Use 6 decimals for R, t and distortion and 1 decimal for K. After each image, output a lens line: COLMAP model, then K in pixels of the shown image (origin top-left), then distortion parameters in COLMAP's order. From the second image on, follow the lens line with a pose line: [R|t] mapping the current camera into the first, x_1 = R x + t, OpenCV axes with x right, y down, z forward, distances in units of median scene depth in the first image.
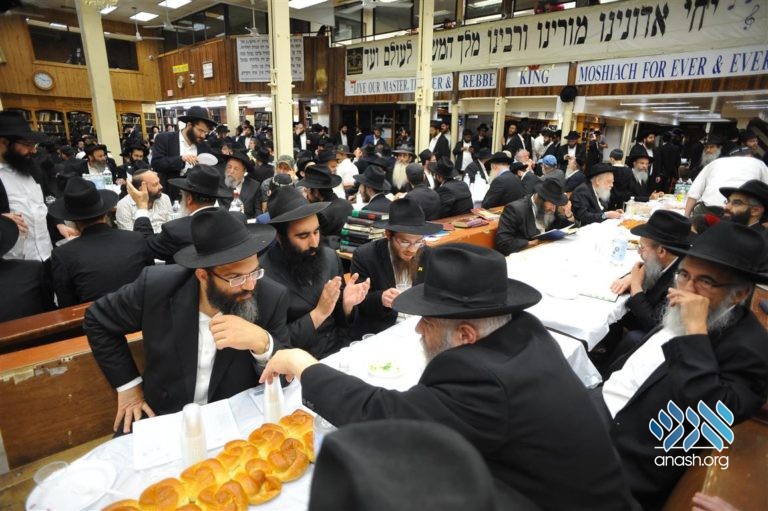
lens RADIAL K [[435.3, 0, 381.7], [0, 435.3, 260.6], [0, 0, 1]] dist [-0.102582, 0.071925]
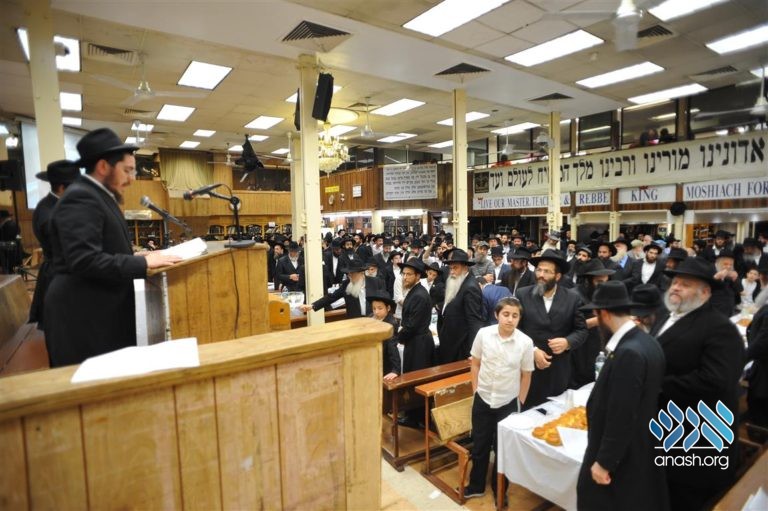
lens RADIAL K [[435.3, 0, 381.7], [0, 435.3, 260.6], [0, 0, 1]] dist [-0.102582, 0.071925]
pose [[0.977312, -0.015628, -0.211230, -0.105078], [-0.028360, 0.978638, -0.203624, 0.010948], [0.209900, 0.204995, 0.955991, -0.233368]]
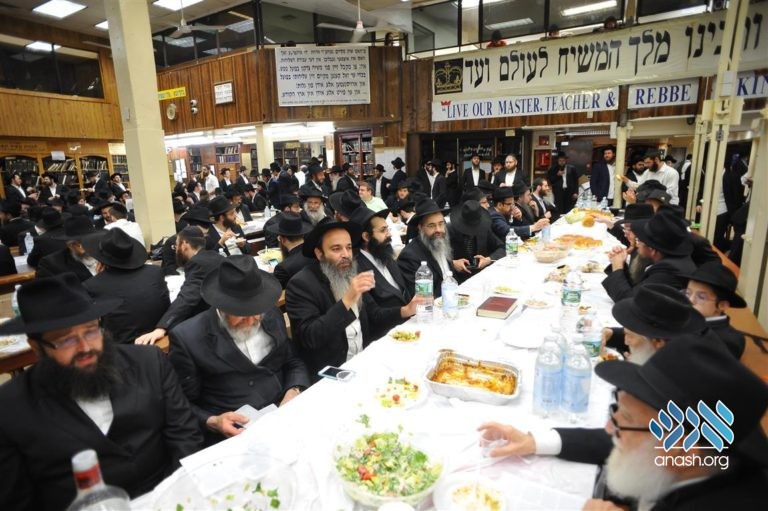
lens RADIAL K [[435.3, 0, 381.7], [0, 435.3, 260.6], [0, 0, 1]] dist [-0.102582, 0.071925]
pose [[0.979485, -0.088121, 0.181228, -0.431117], [0.100992, 0.992888, -0.063044, -0.126514], [-0.174383, 0.080053, 0.981418, 0.363430]]
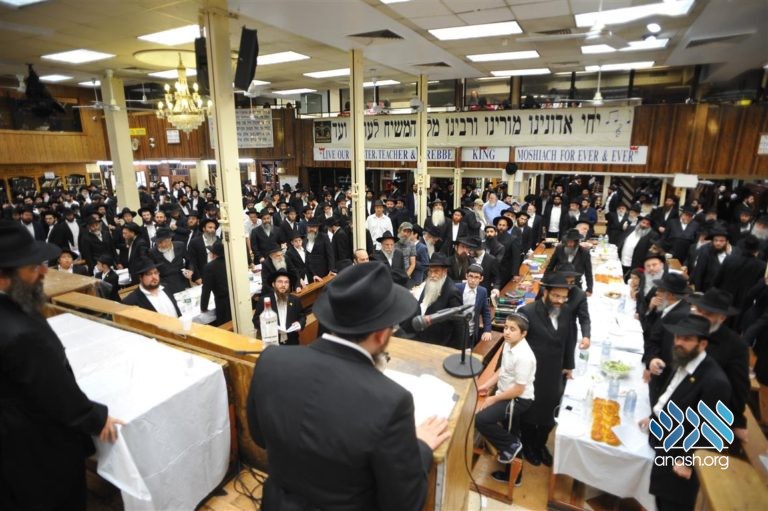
lens RADIAL K [[435.3, 0, 381.7], [0, 435.3, 260.6], [0, 0, 1]] dist [-0.102582, 0.071925]
pose [[0.960994, -0.093290, 0.260360, -0.306917], [0.103411, 0.994314, -0.025417, -0.086740], [-0.256508, 0.051350, 0.965177, -0.199289]]
